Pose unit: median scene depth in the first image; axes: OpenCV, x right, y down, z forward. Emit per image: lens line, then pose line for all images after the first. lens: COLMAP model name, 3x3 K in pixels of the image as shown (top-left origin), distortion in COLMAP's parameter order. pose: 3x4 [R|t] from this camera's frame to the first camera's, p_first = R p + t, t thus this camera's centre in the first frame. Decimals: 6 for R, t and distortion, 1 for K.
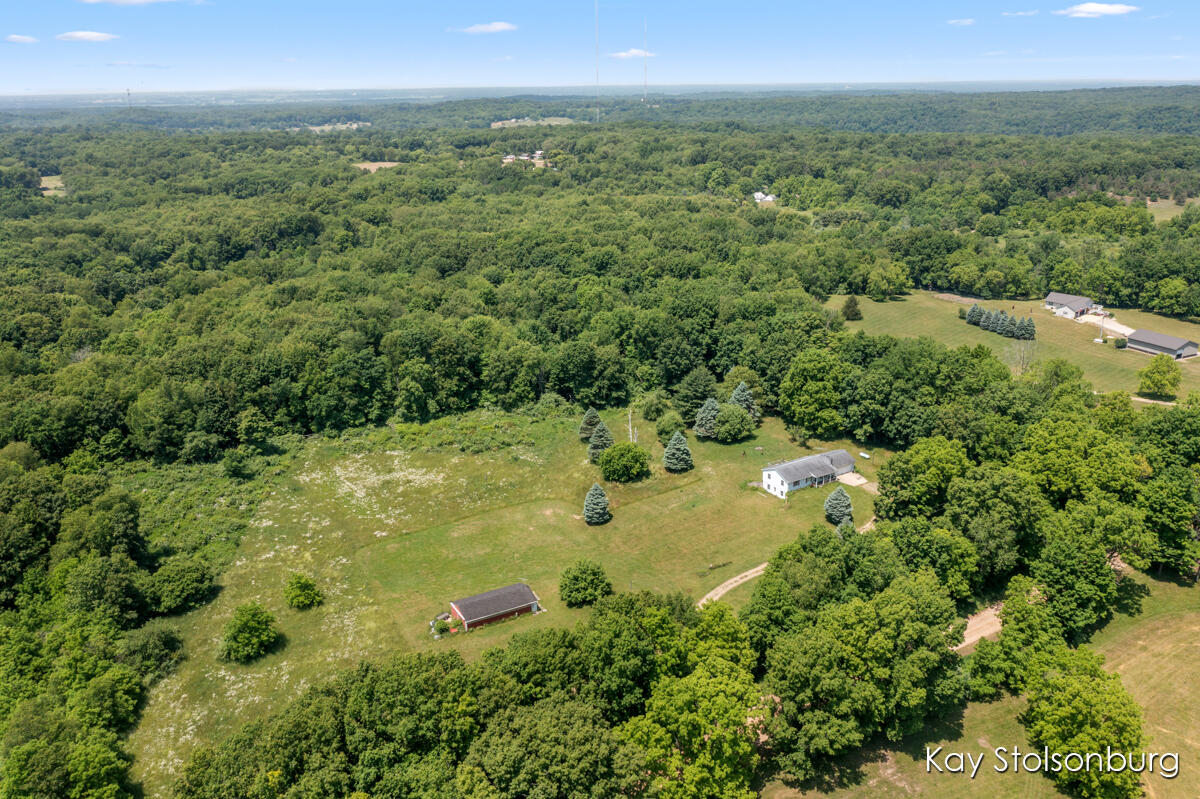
lens RADIAL K [[941.8, 0, 600.0], [0, 941.8, 399.5], [0, 0, 1]] dist [-0.026074, -0.003725]
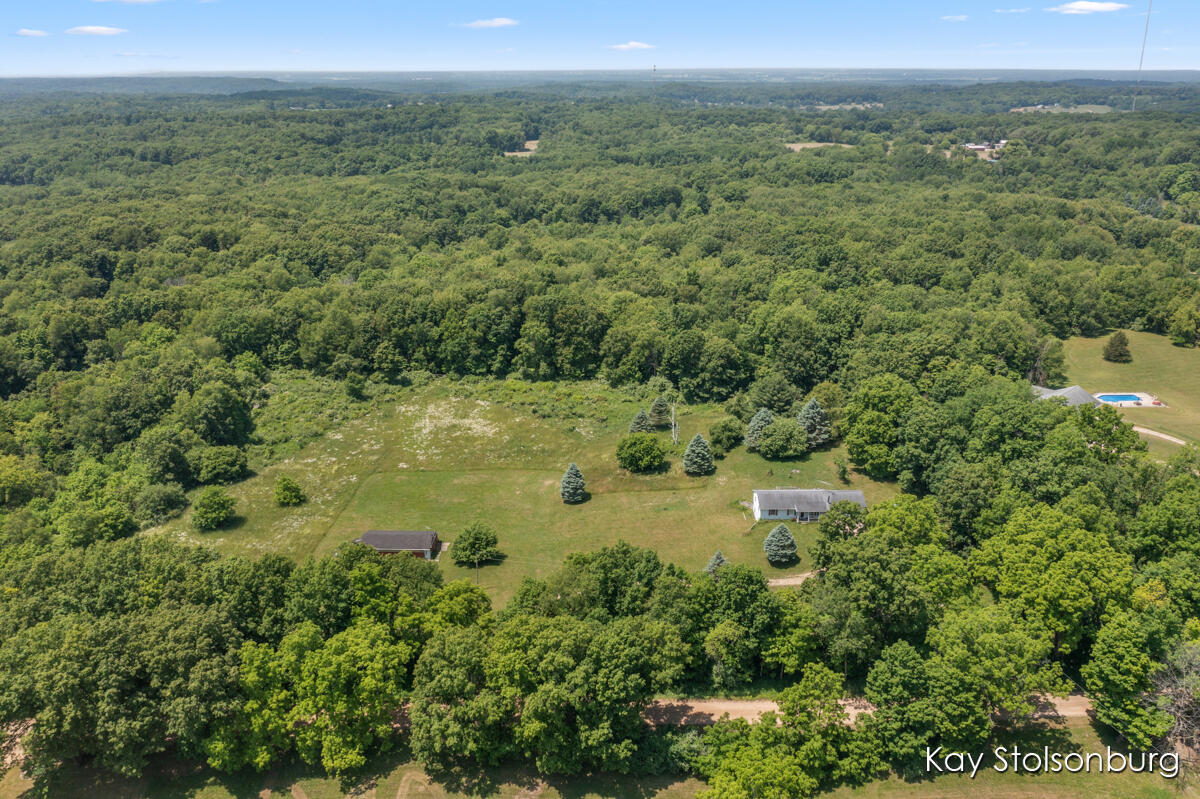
lens RADIAL K [[943.0, 0, 600.0], [0, 943.0, 399.5], [0, 0, 1]] dist [-0.021078, 0.002604]
pose [[0.852135, 0.182222, -0.490572, 0.434423], [-0.172867, 0.982812, 0.064789, -0.041497], [0.493946, 0.029595, 0.868989, 0.116571]]
